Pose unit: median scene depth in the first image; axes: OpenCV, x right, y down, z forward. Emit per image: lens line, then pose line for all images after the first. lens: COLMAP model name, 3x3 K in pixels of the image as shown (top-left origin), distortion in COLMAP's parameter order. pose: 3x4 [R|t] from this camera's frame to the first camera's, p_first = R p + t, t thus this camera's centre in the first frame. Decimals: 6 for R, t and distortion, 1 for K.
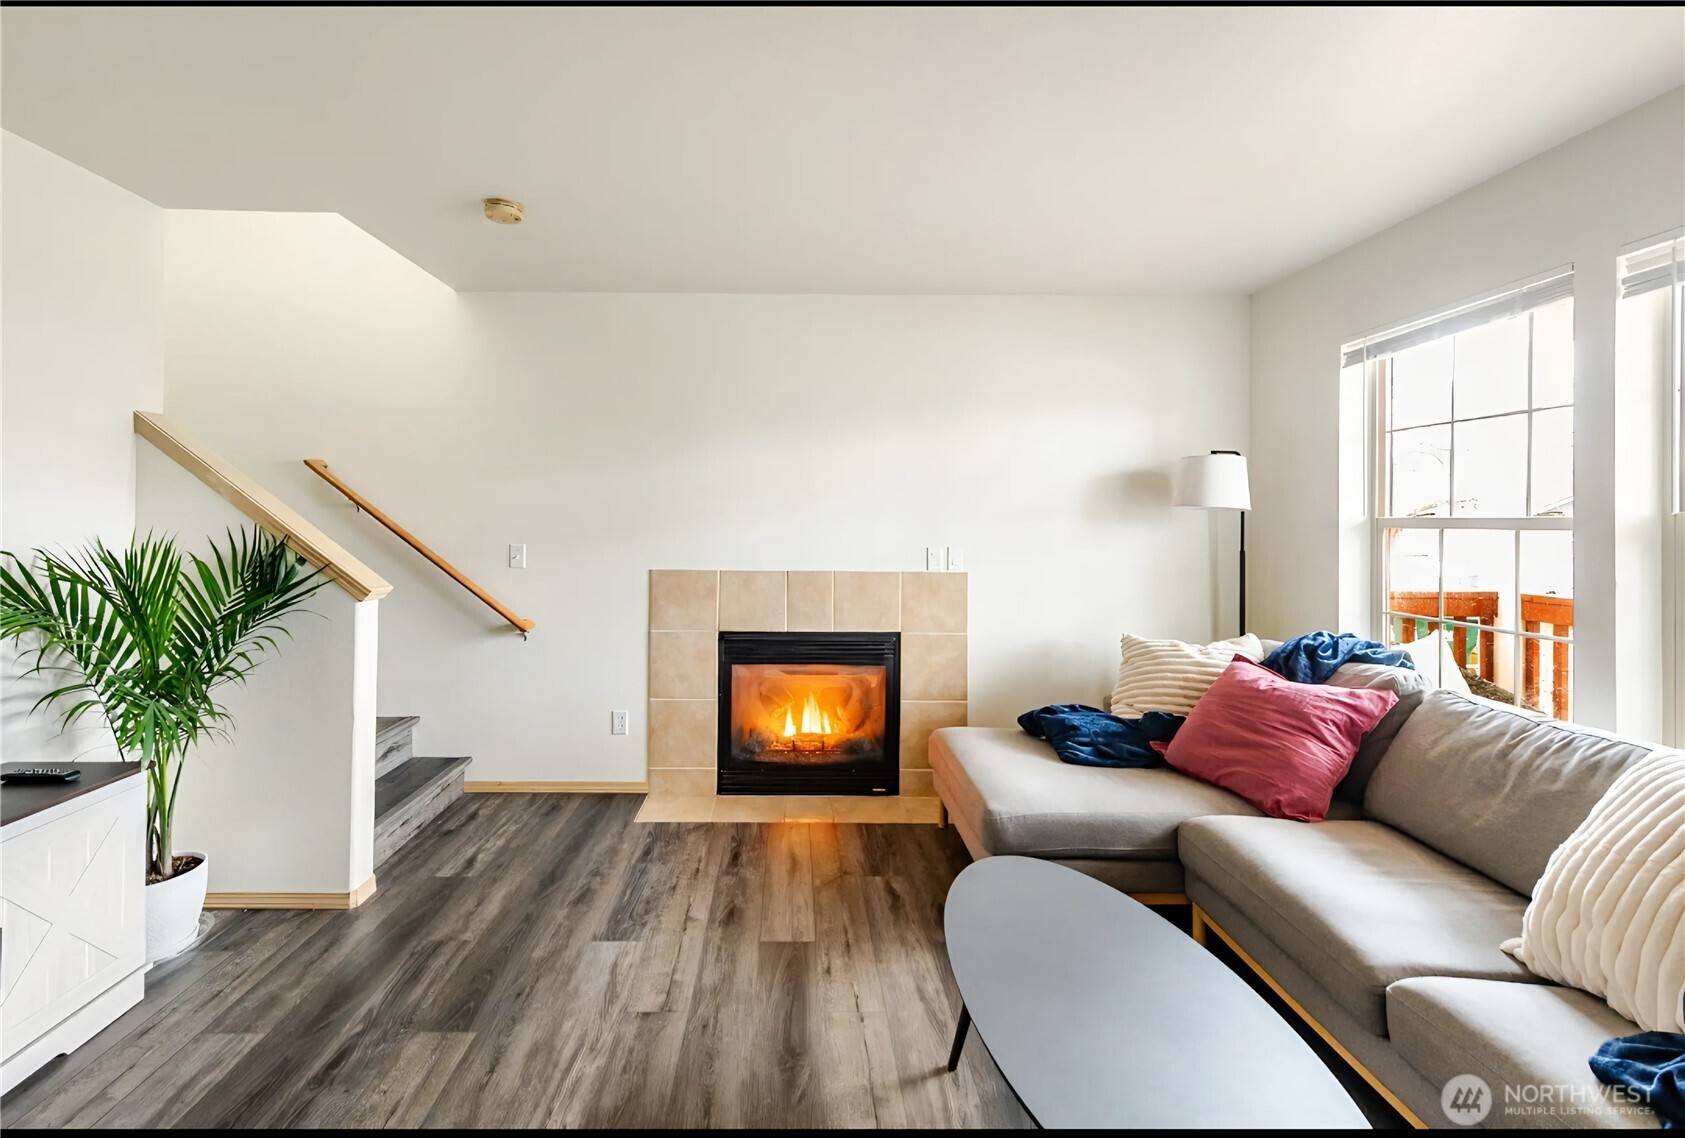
lens RADIAL K [[741.5, 0, 839.8], [0, 741.5, 504.1], [0, 0, 1]] dist [0.012551, -0.000214]
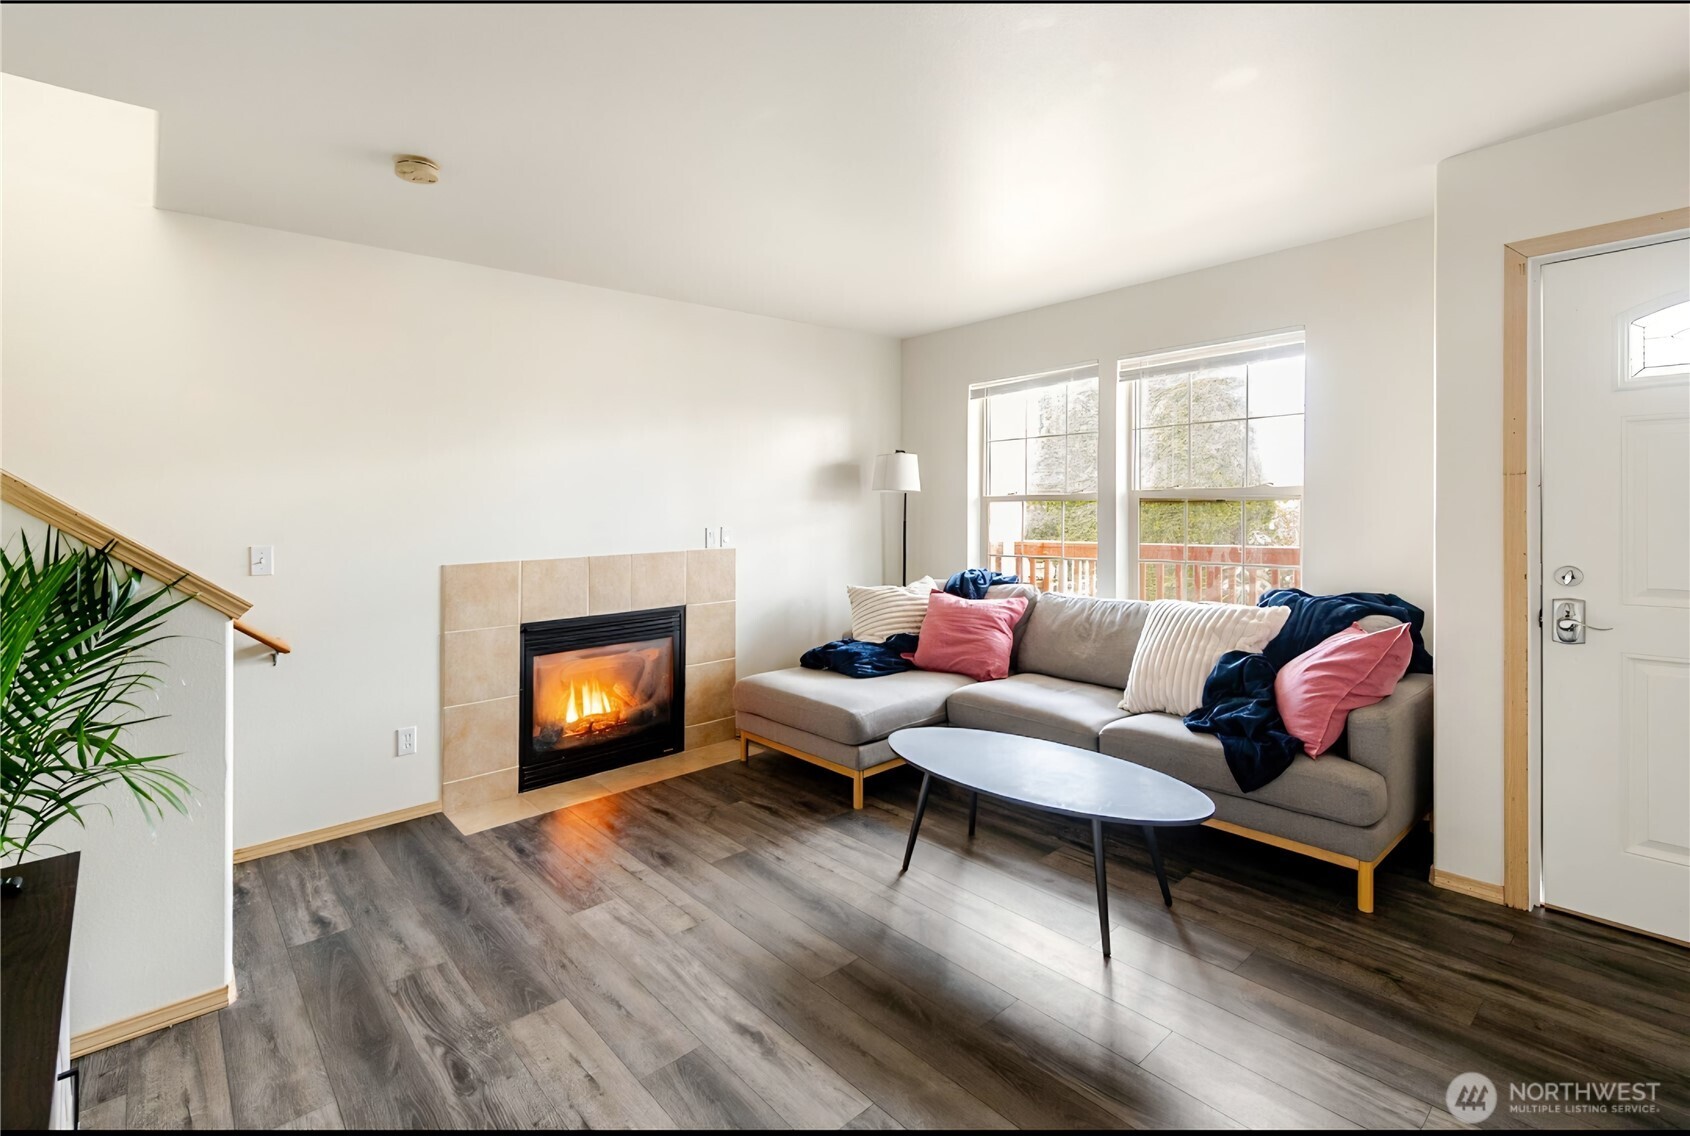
lens RADIAL K [[784.2, 0, 843.8], [0, 784.2, 498.6], [0, 0, 1]] dist [0.019992, -0.000394]
pose [[0.753070, -0.017965, 0.657695, -0.659065], [0.010403, 0.999827, 0.015398, -0.004797], [-0.657858, -0.004754, 0.753127, -0.063731]]
